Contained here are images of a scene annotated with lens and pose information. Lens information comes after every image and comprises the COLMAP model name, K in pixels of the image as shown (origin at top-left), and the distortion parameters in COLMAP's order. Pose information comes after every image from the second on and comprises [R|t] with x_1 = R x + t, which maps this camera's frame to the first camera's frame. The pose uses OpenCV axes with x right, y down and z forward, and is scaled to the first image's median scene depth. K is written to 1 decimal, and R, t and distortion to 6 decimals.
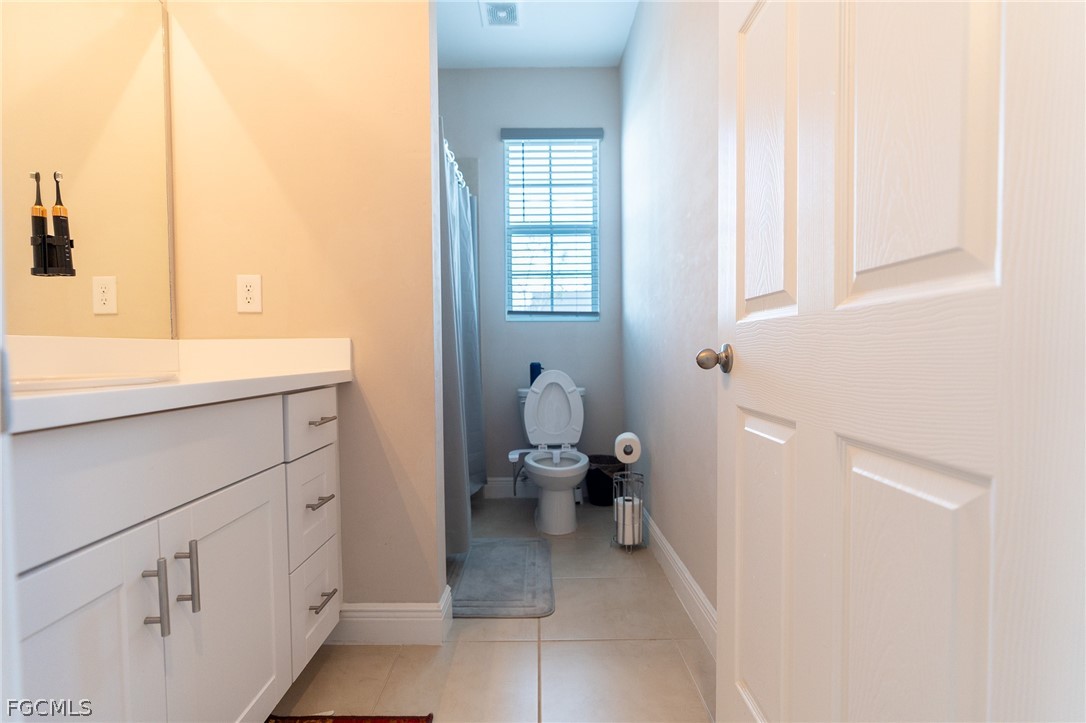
lens RADIAL K [[496.3, 0, 547.3], [0, 496.3, 365.8], [0, 0, 1]] dist [-0.010848, 0.004243]
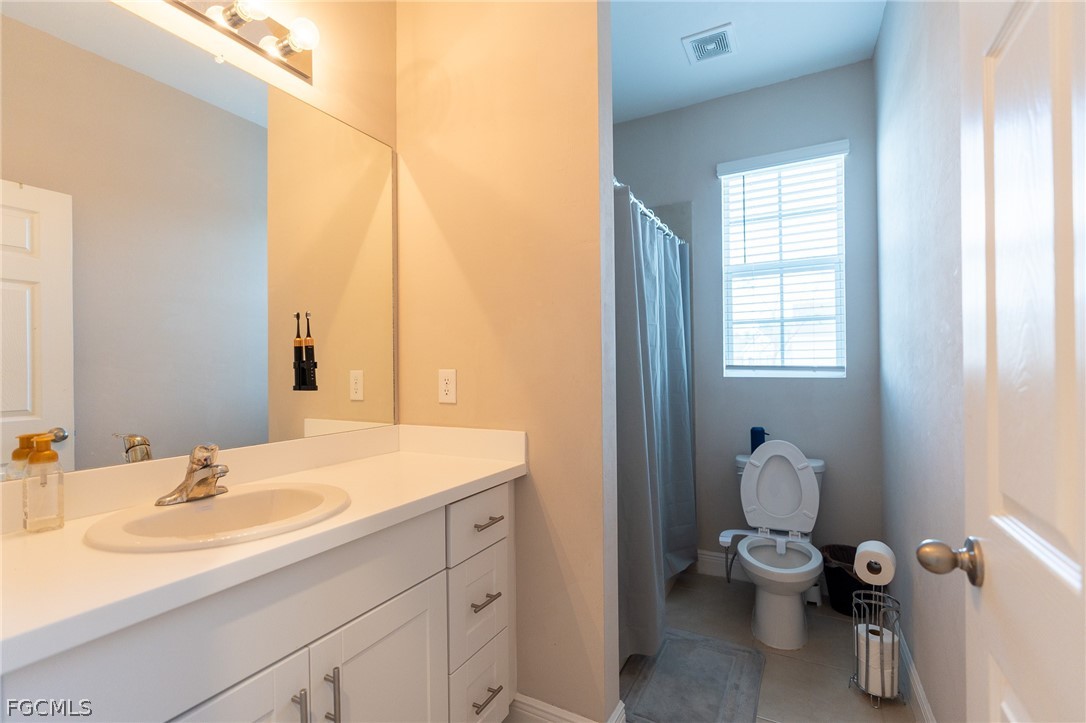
lens RADIAL K [[496.3, 0, 543.1], [0, 496.3, 365.3], [0, 0, 1]] dist [-0.010848, 0.004243]
pose [[0.873589, -0.002530, -0.486658, 0.120463], [-0.010967, 0.999630, -0.024883, -0.154785], [0.486541, 0.027075, 0.873238, 0.116051]]
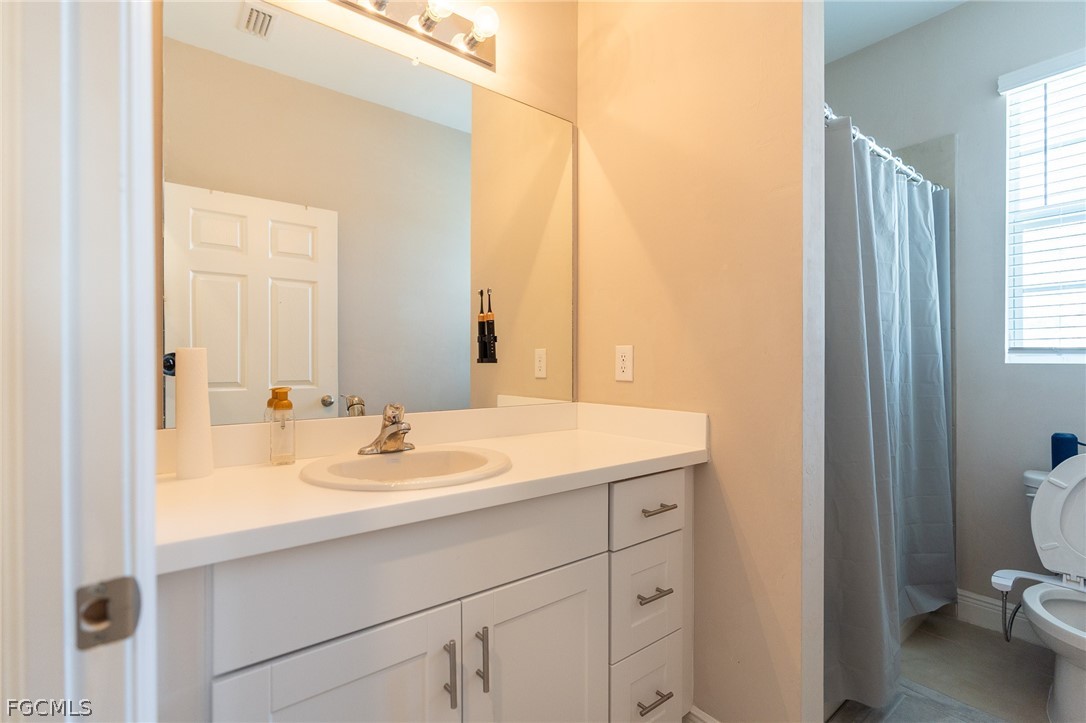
lens RADIAL K [[496.3, 0, 541.1], [0, 496.3, 363.7], [0, 0, 1]] dist [-0.010848, 0.004243]
pose [[0.600682, 0.009840, -0.799428, 0.128038], [-0.028337, 0.999558, -0.008989, -0.120095], [0.798986, 0.028053, 0.600695, 0.203572]]
